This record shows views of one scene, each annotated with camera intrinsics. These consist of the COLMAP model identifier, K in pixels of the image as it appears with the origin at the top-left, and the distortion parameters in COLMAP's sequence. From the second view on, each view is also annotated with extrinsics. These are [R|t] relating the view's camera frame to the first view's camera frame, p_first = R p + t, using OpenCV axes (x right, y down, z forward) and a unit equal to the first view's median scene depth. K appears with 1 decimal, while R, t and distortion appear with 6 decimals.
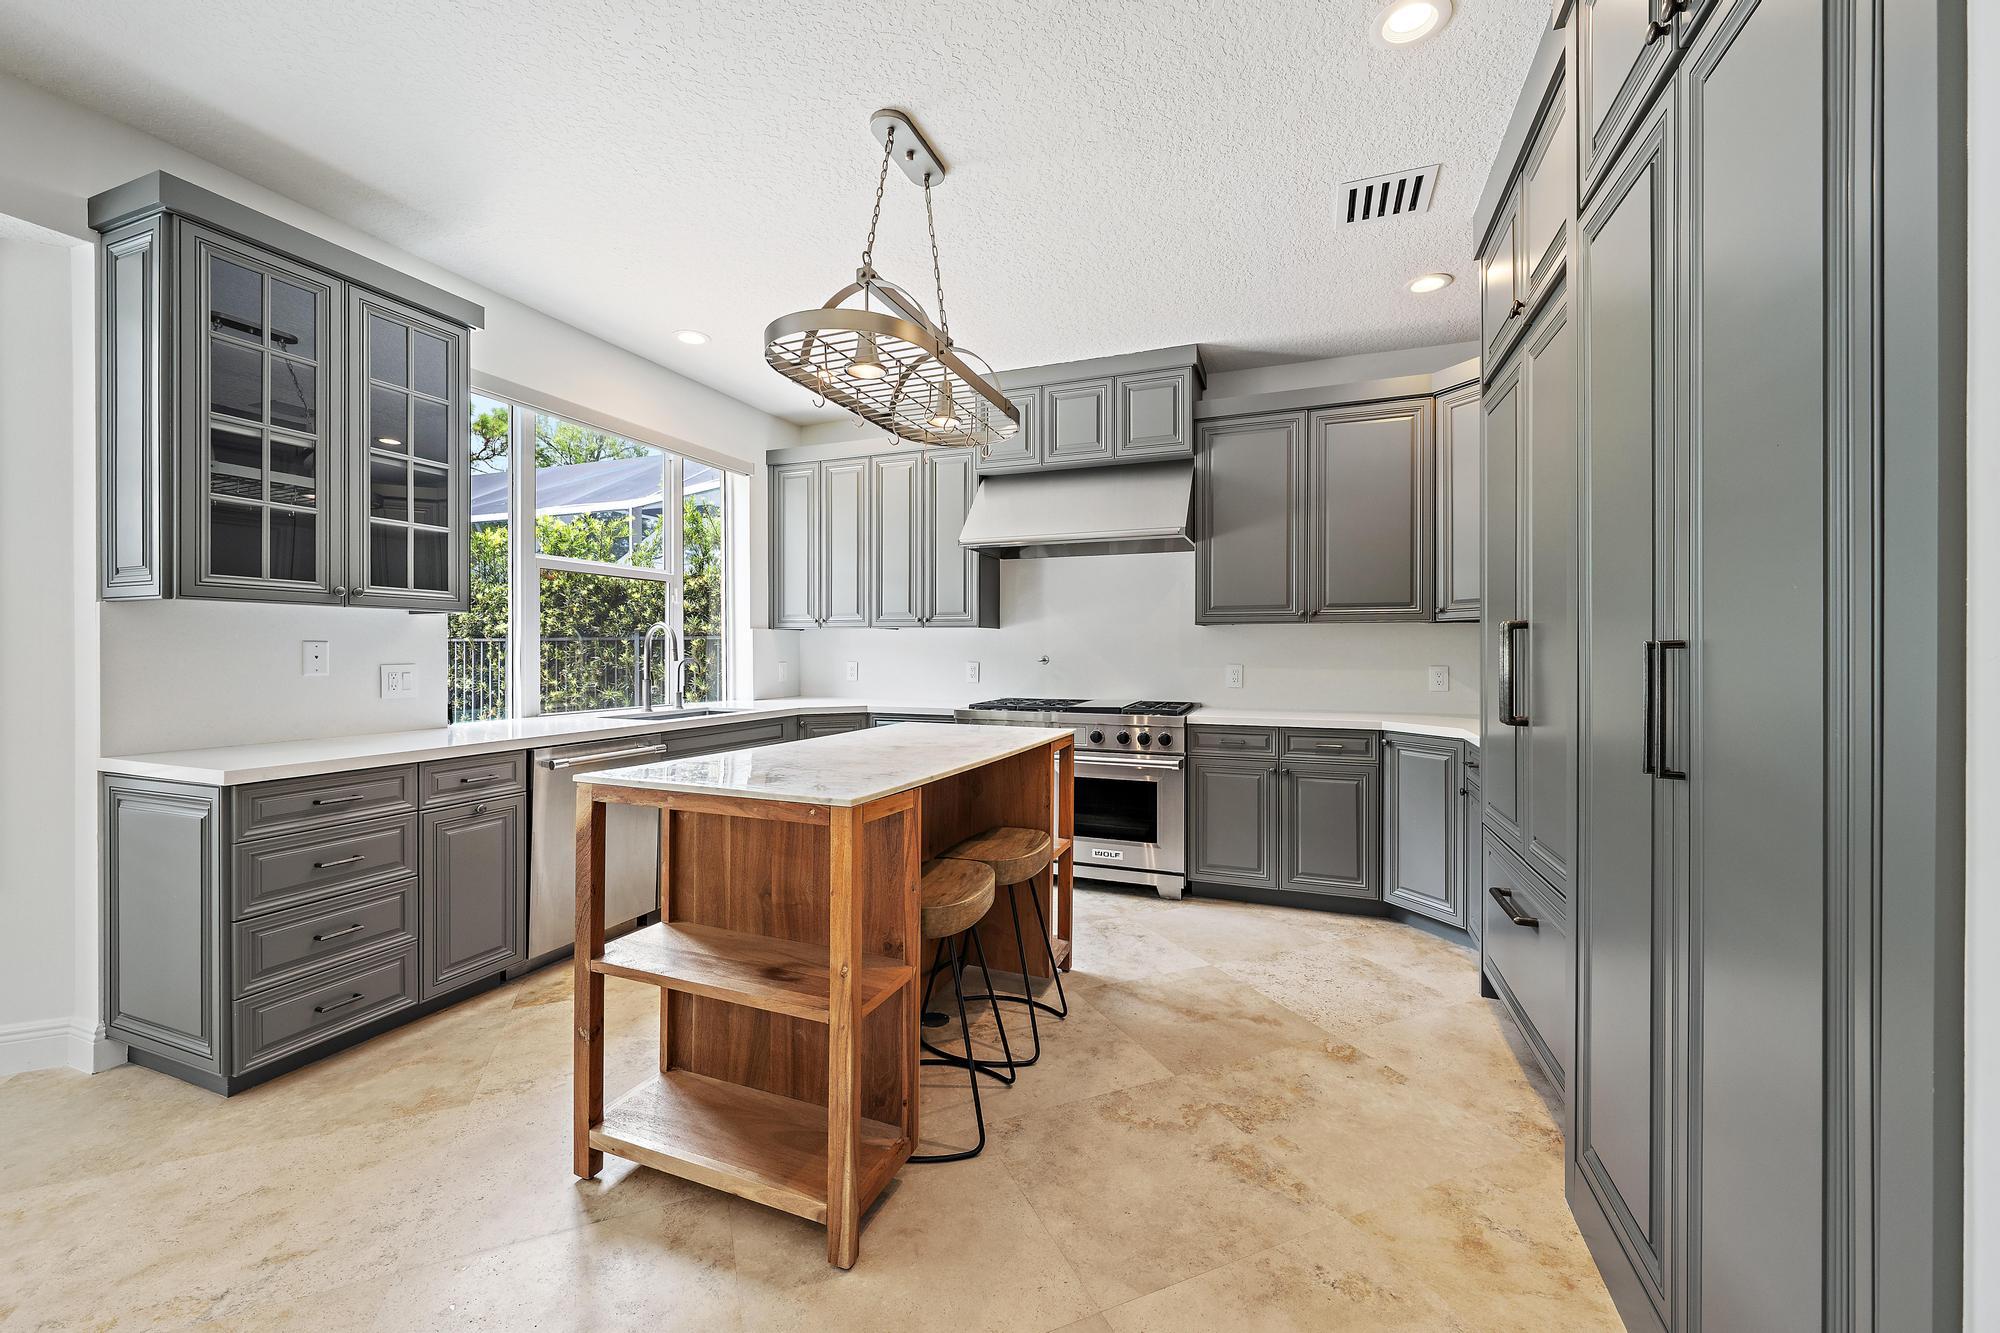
lens RADIAL K [[777.8, 0, 997.5], [0, 777.8, 652.8], [0, 0, 1]] dist [0.001235, 0.000258]
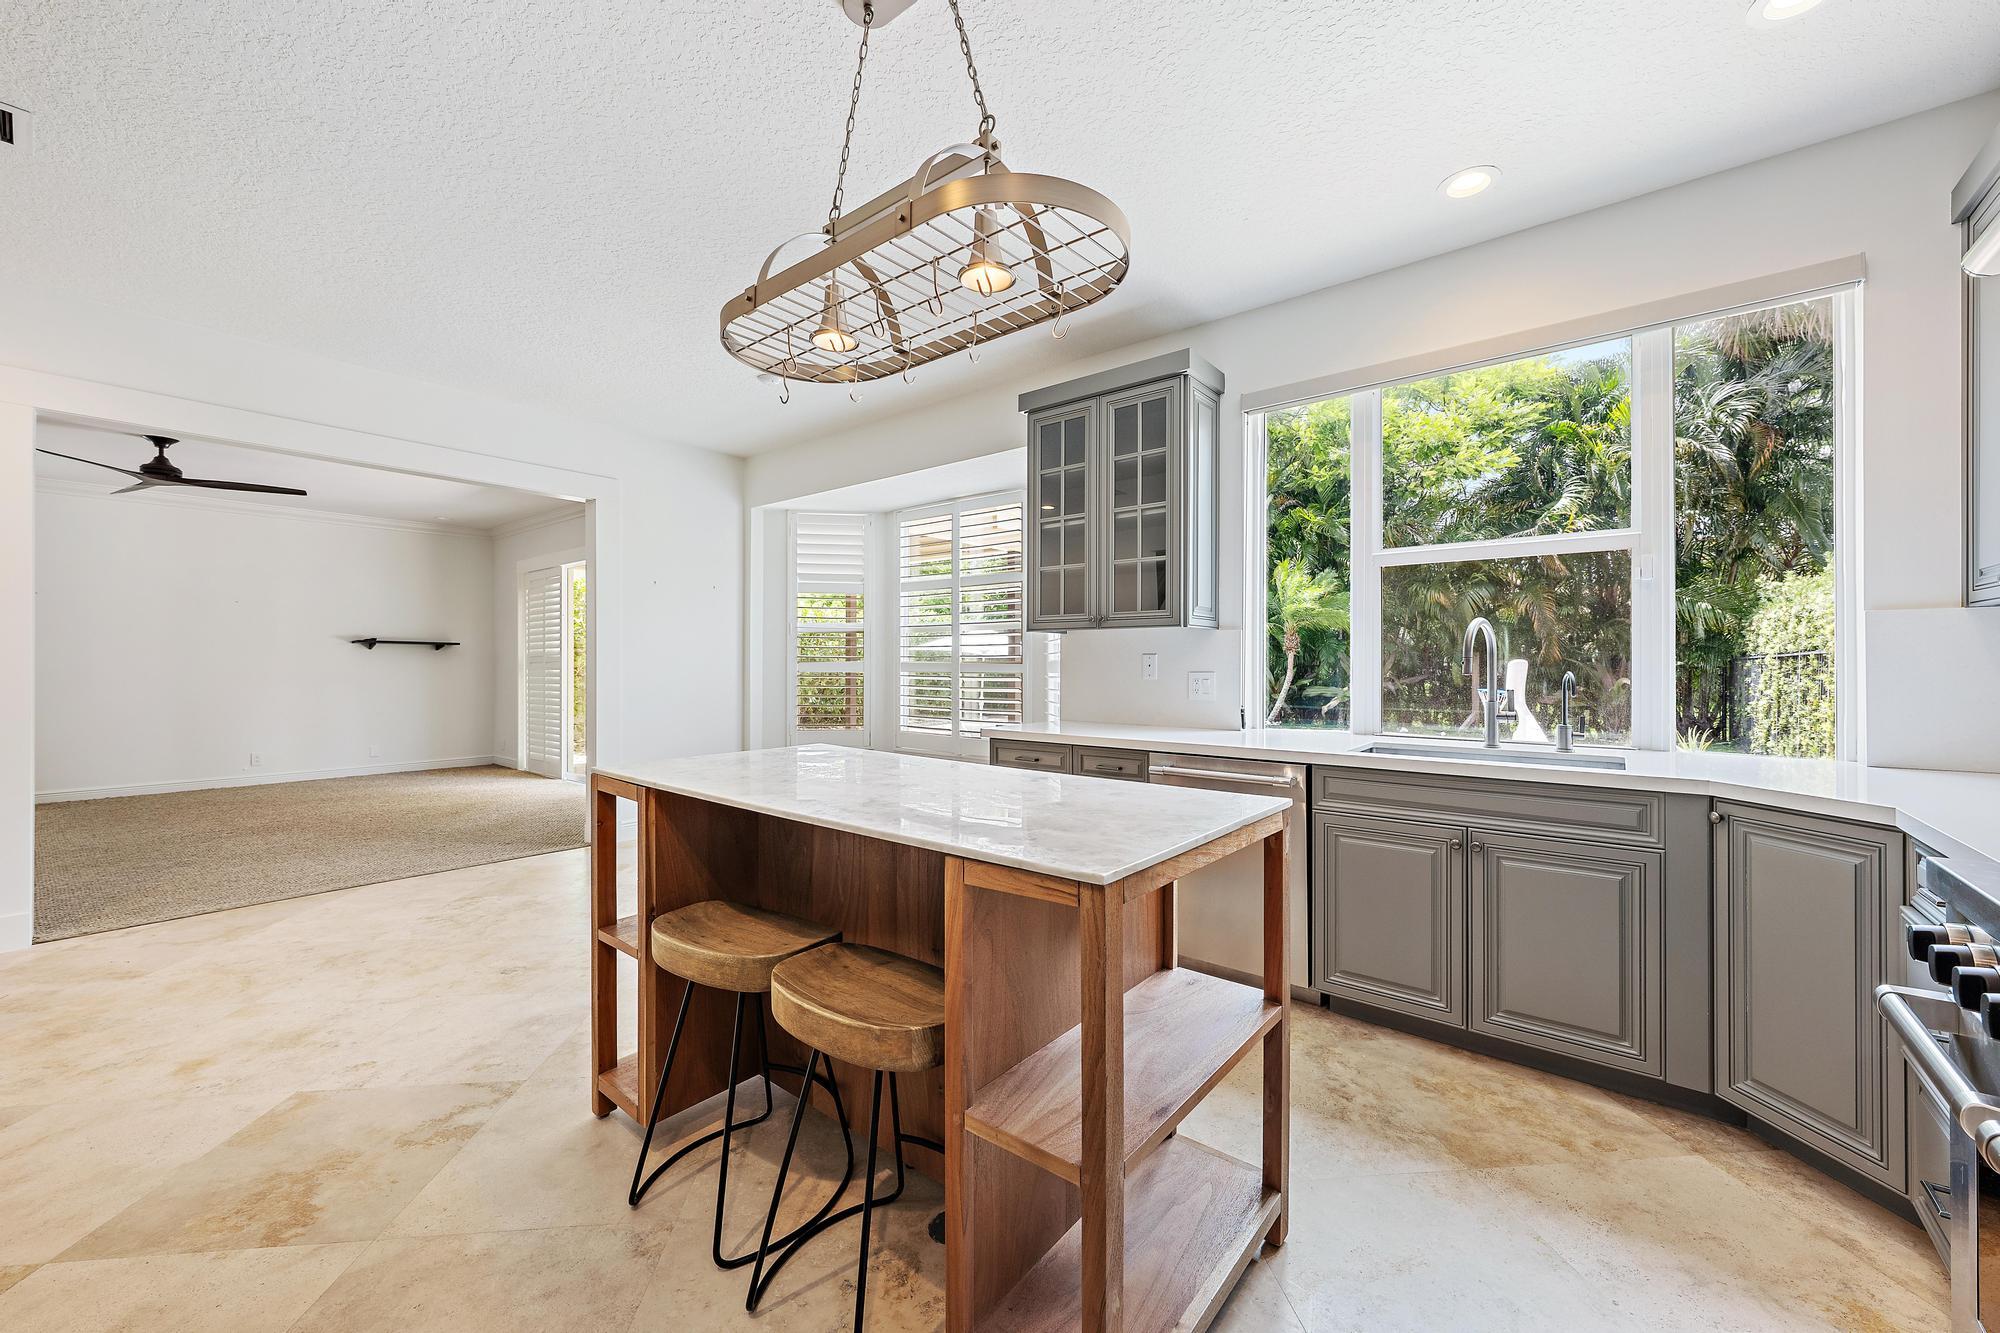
lens RADIAL K [[768.2, 0, 1002.1], [0, 768.2, 659.7], [0, 0, 1]] dist [0.006815, 0.000224]
pose [[-0.299840, -0.003170, -0.953984, 0.504527], [-0.001629, 0.999995, -0.002811, 0.001281], [0.953988, 0.000711, -0.299843, 1.191498]]
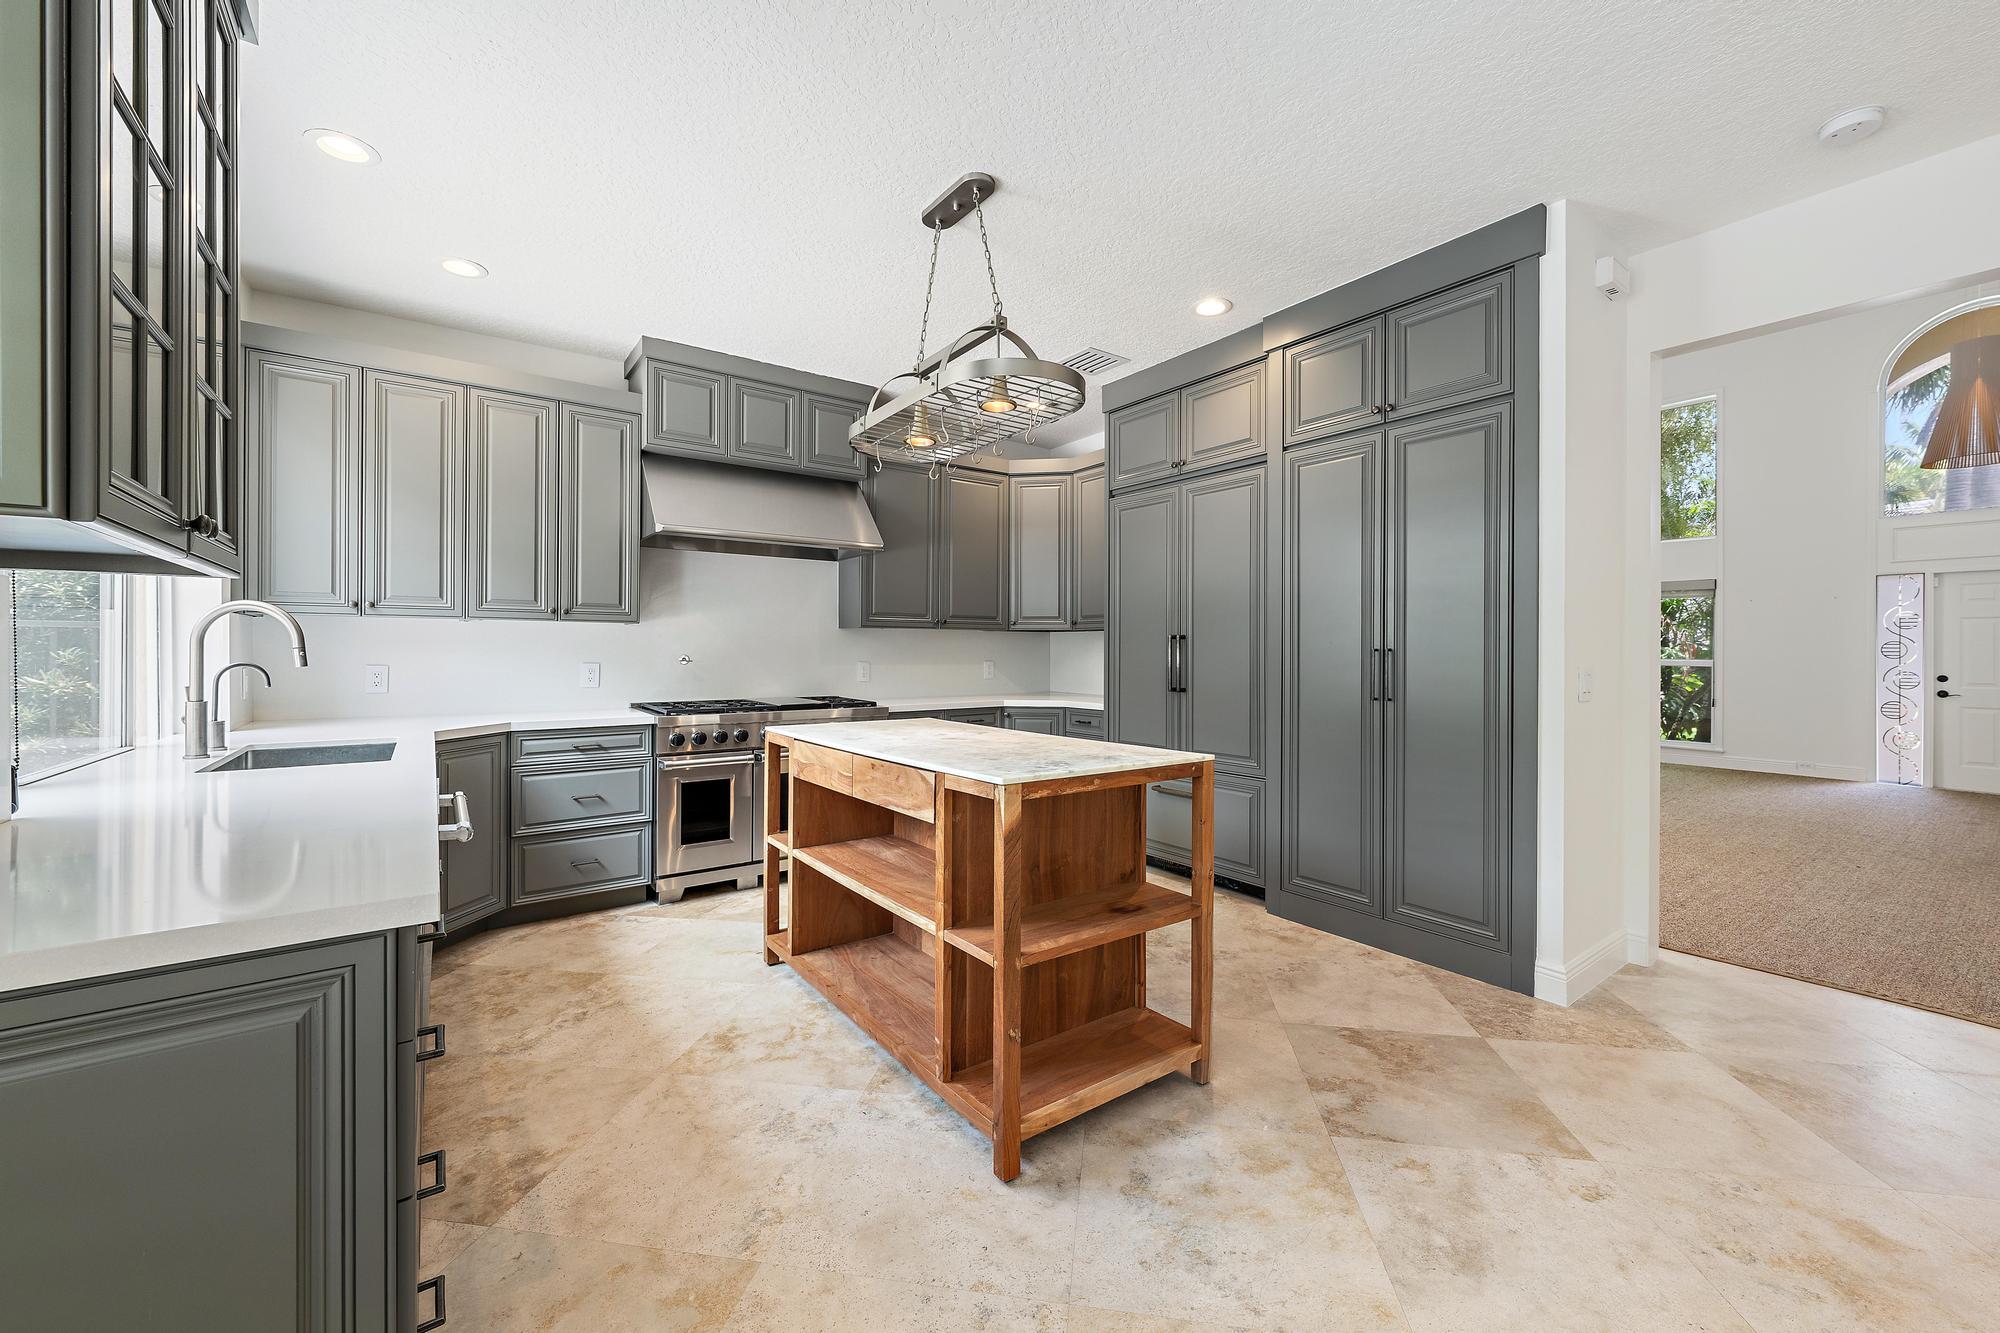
lens RADIAL K [[777.8, 0, 997.5], [0, 777.8, 652.8], [0, 0, 1]] dist [0.001235, 0.000258]
pose [[0.535594, -0.002141, 0.844473, -0.927663], [-0.000029, 0.999997, 0.002554, -0.003170], [-0.844475, -0.001392, 0.535592, 0.322024]]
